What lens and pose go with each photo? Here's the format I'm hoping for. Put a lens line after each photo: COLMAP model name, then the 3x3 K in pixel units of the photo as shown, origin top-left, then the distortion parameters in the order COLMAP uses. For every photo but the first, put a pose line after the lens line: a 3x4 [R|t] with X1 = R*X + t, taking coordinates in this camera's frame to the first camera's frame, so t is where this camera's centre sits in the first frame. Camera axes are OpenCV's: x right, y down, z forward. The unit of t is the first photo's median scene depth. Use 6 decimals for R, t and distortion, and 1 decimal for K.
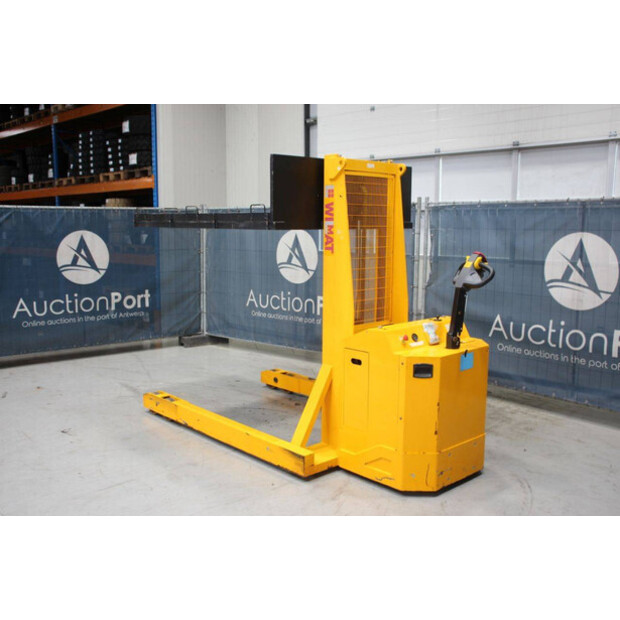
lens RADIAL K [[620.4, 0, 306.3], [0, 620.4, 309.4], [0, 0, 1]] dist [-0.063505, 0.000000]
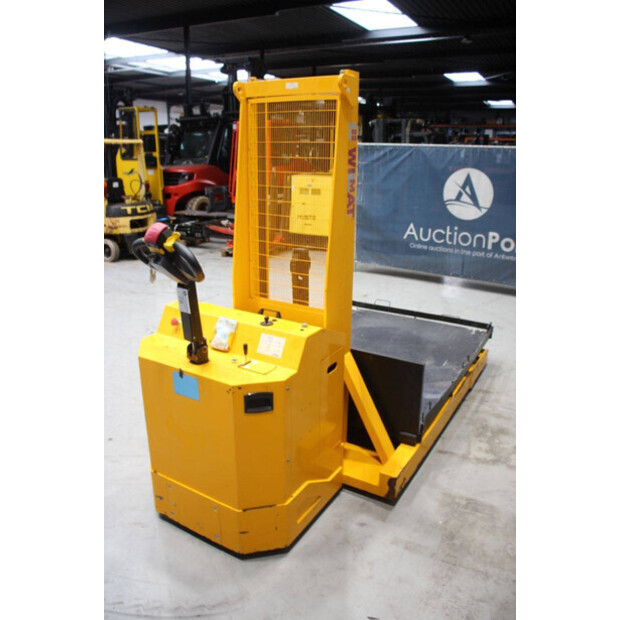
lens RADIAL K [[505.4, 0, 316.1], [0, 505.4, 311.3], [0, 0, 1]] dist [-0.137667, 0.102360]
pose [[0.302131, 0.293178, -0.907063, 0.509072], [-0.142355, 0.954738, 0.261170, -0.101538], [0.942577, 0.050217, 0.330192, 0.629669]]
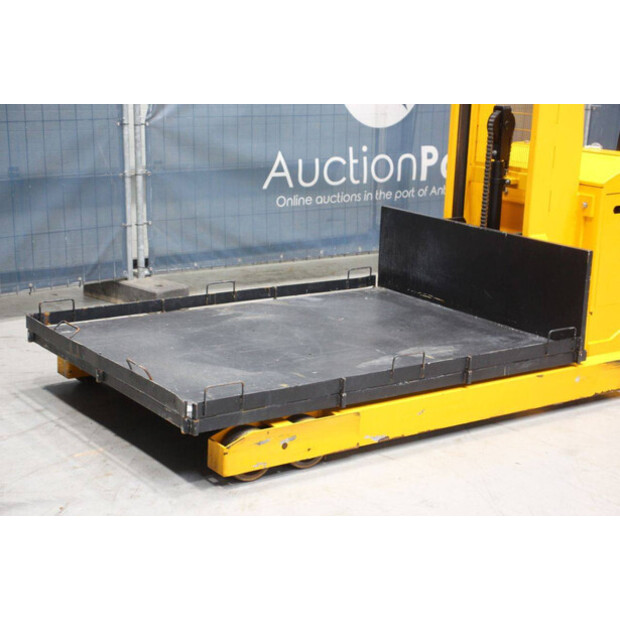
lens RADIAL K [[1174.2, 0, 306.6], [0, 1174.2, 311.0], [0, 0, 1]] dist [0.271151, 0.000000]
pose [[0.134200, -0.235806, 0.962489, -0.908716], [0.103874, 0.969272, 0.222985, -0.101910], [-0.985495, 0.070053, 0.154570, 0.786533]]
